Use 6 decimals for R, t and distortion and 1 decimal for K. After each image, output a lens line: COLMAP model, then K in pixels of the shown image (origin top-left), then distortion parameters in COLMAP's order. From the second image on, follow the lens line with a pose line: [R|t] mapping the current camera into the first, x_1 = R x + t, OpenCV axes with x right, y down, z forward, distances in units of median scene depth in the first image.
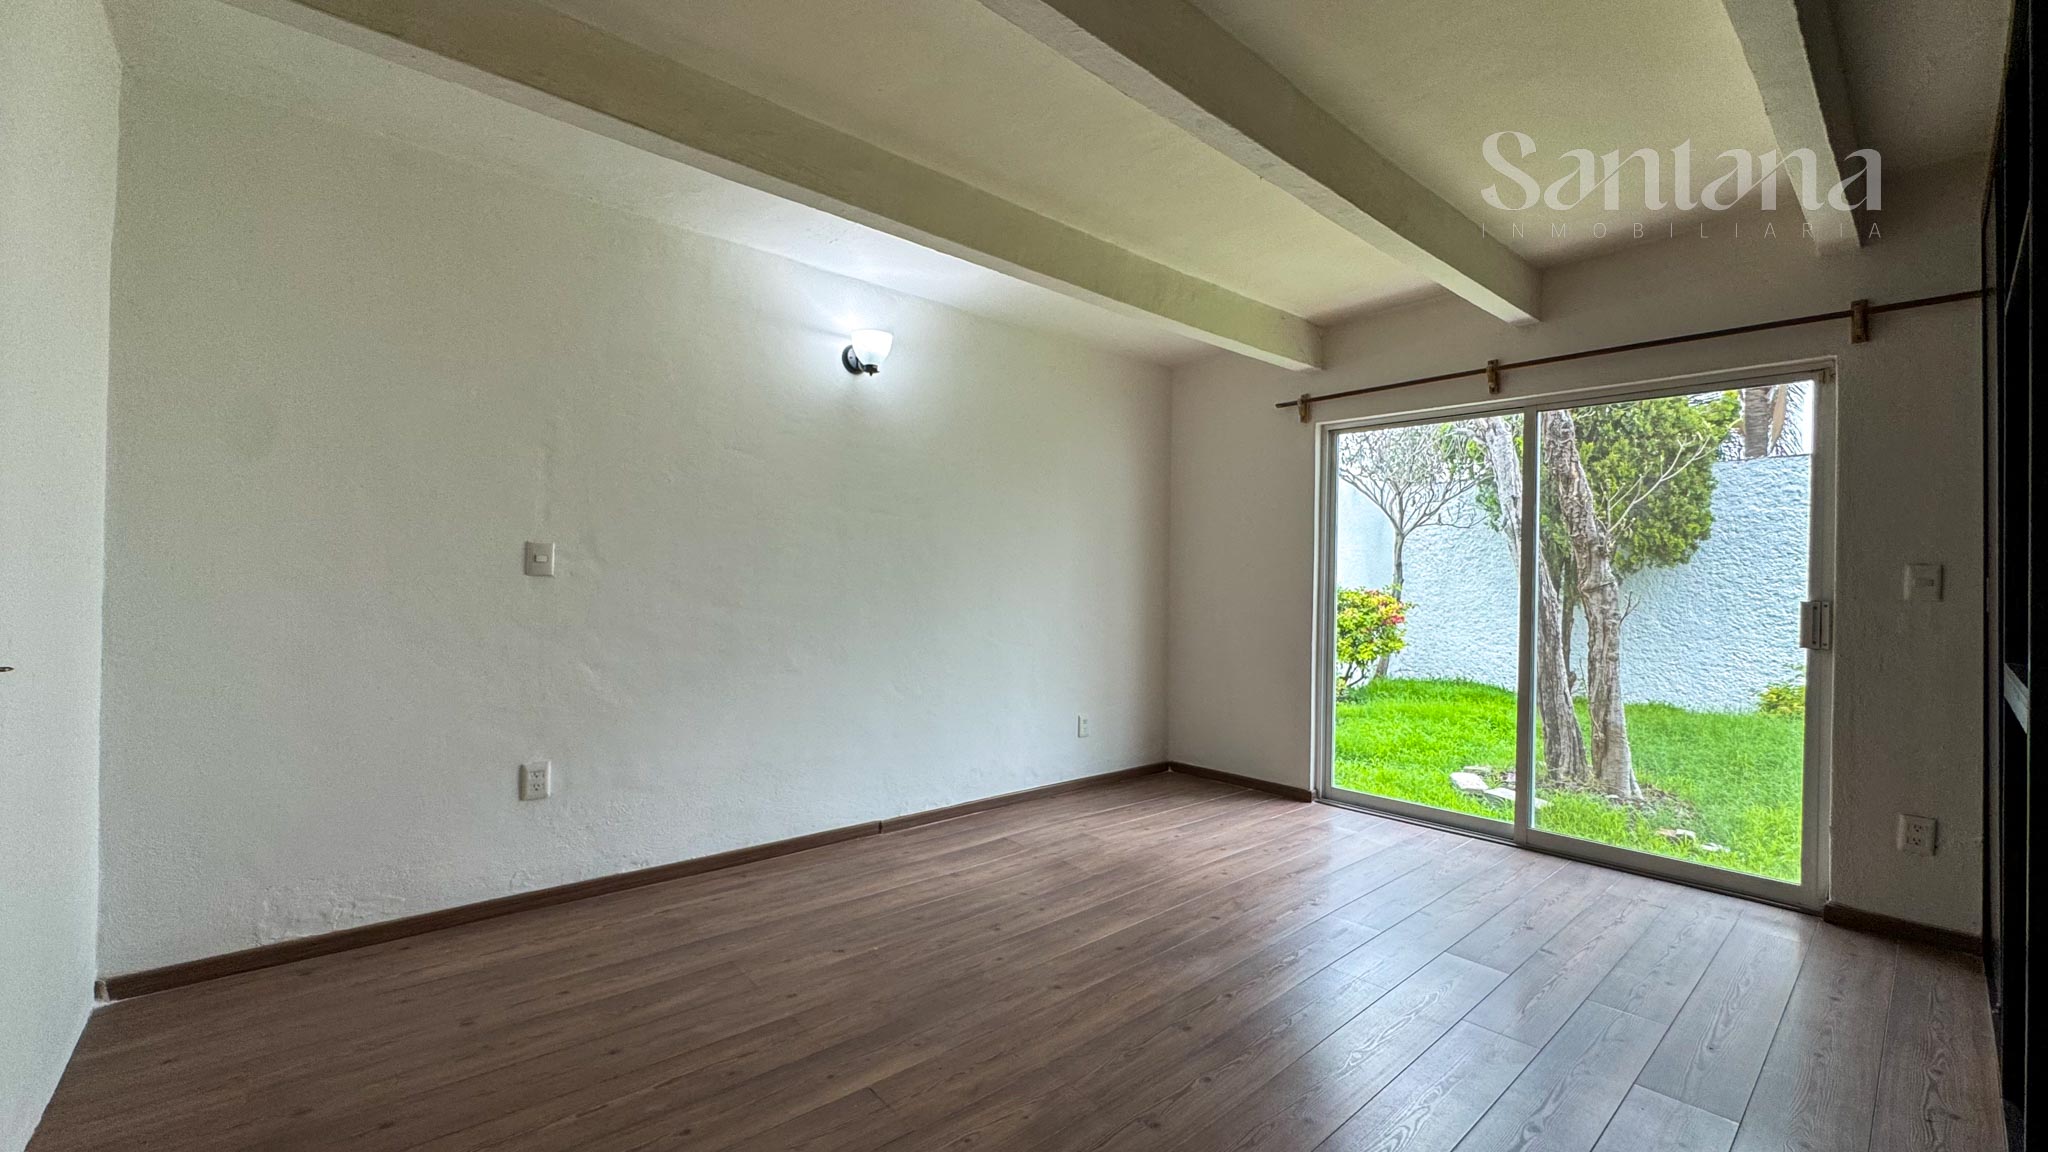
lens RADIAL K [[817.4, 0, 1020.4], [0, 817.4, 573.4], [0, 0, 1]] dist [-0.005253, 0.000121]
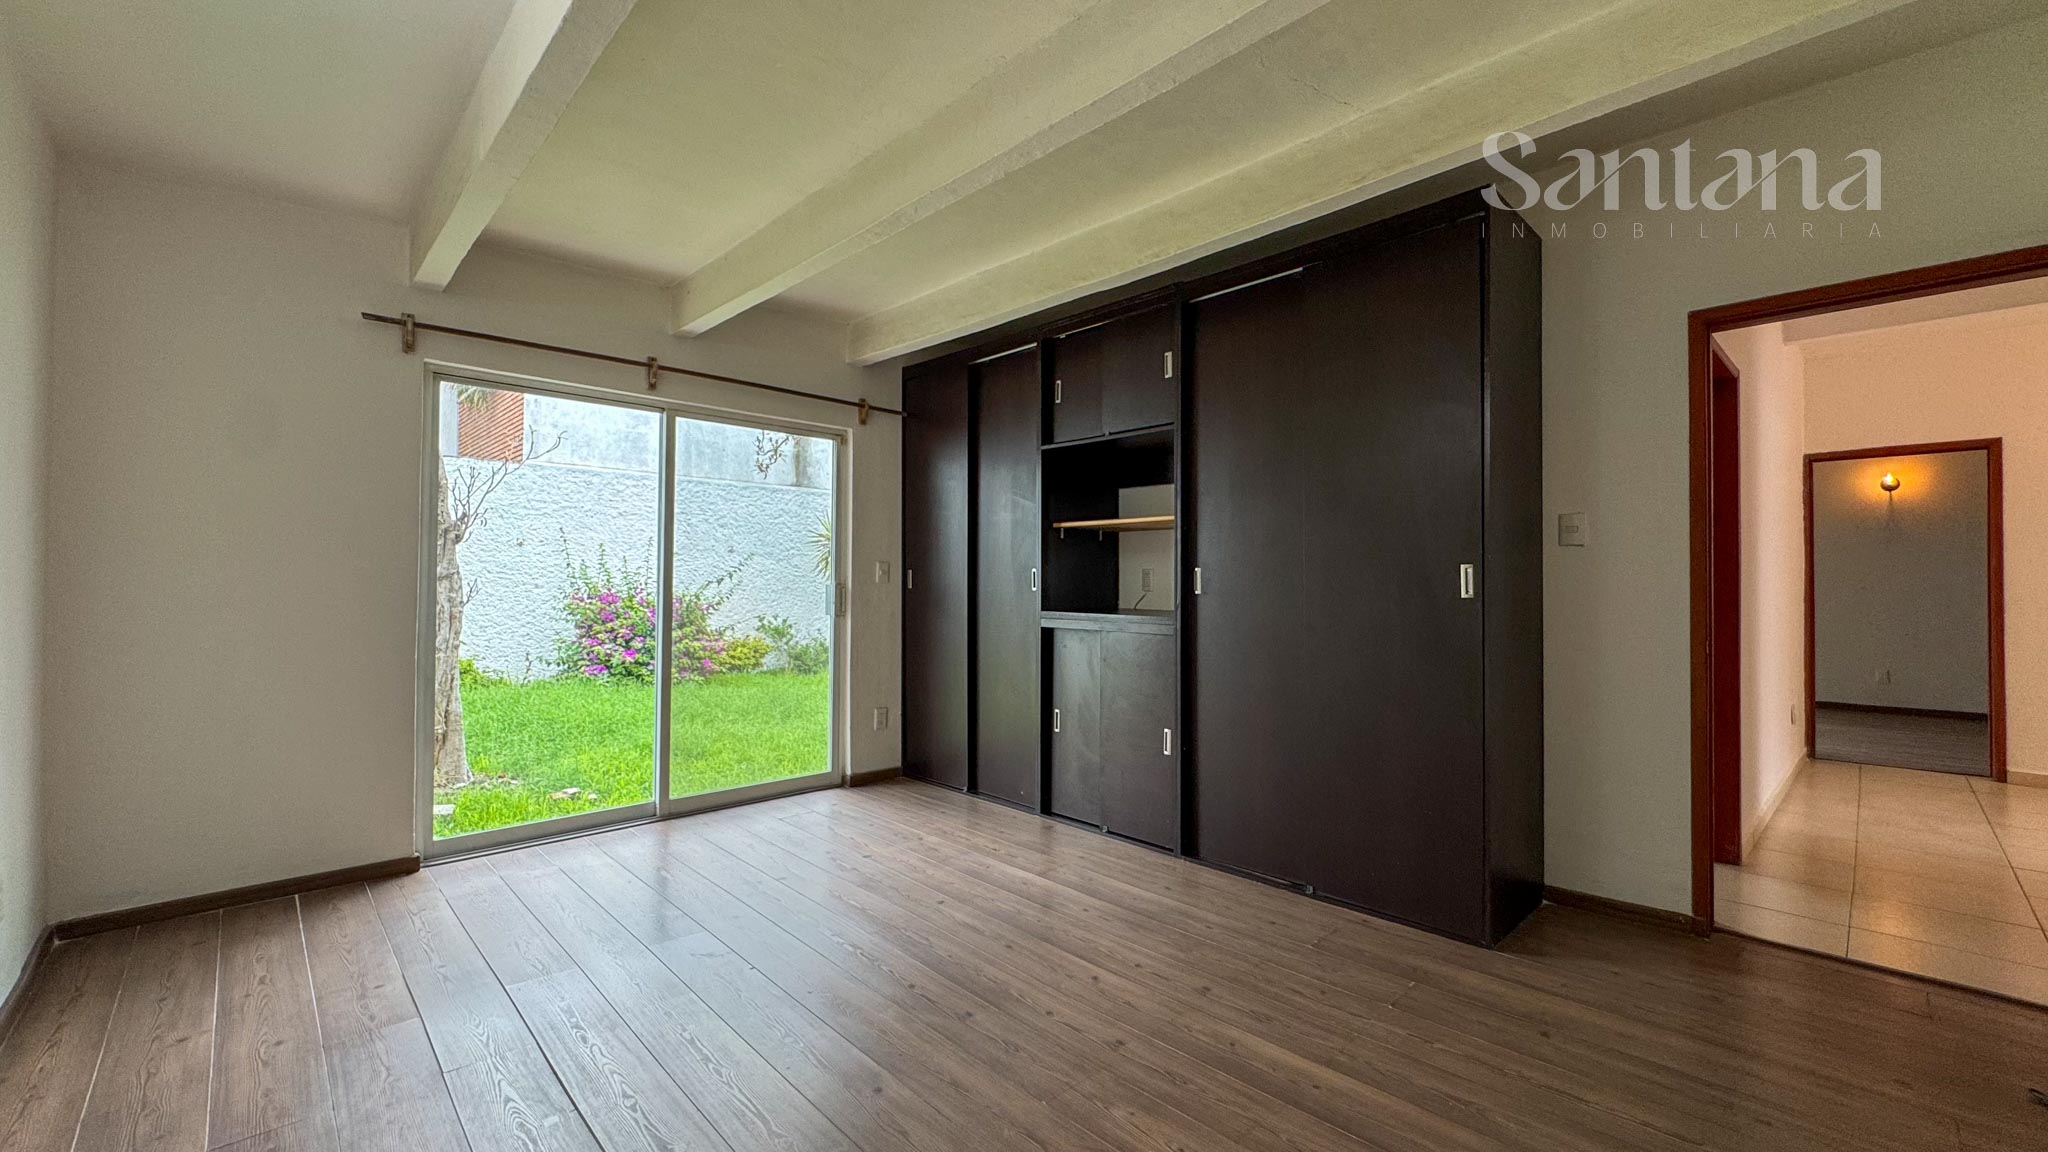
lens RADIAL K [[817.4, 0, 1028.3], [0, 817.4, 576.6], [0, 0, 1]] dist [-0.005253, 0.000121]
pose [[-0.045172, -0.012107, 0.998906, -0.547718], [-0.014157, 0.999834, 0.011478, -0.003620], [-0.998879, -0.013623, -0.045336, 0.656751]]
